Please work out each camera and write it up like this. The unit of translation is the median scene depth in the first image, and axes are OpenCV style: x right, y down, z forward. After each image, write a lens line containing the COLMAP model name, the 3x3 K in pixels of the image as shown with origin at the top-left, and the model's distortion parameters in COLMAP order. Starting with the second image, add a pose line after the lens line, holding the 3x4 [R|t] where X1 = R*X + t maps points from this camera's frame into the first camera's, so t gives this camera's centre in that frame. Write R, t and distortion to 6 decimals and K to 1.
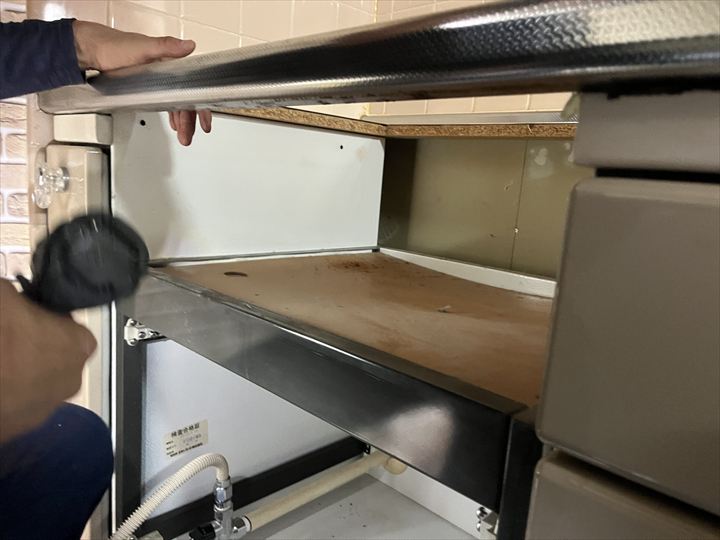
lens RADIAL K [[553.2, 0, 360.5], [0, 553.2, 271.4], [0, 0, 1]] dist [0.040575, -0.058381]
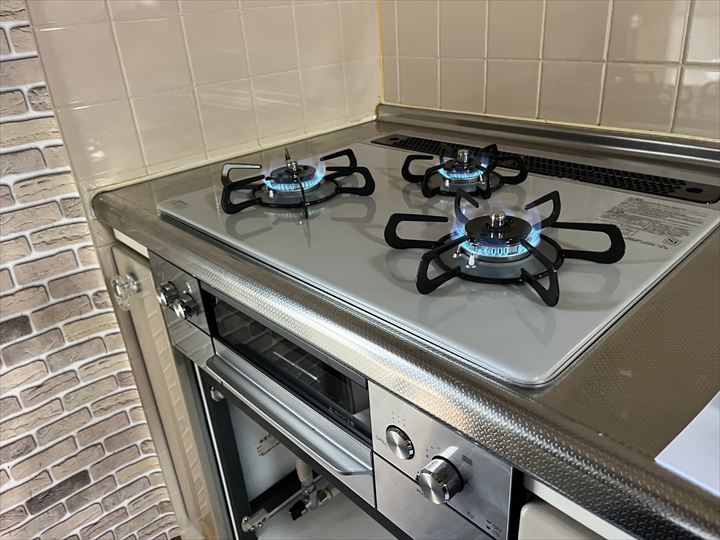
lens RADIAL K [[553.2, 0, 364.0], [0, 553.2, 270.8], [0, 0, 1]] dist [0.040575, -0.058381]
pose [[0.990599, -0.110156, -0.081118, 0.038681], [0.128477, 0.952806, 0.275053, -0.384302], [0.046991, -0.282889, 0.958001, -0.083982]]
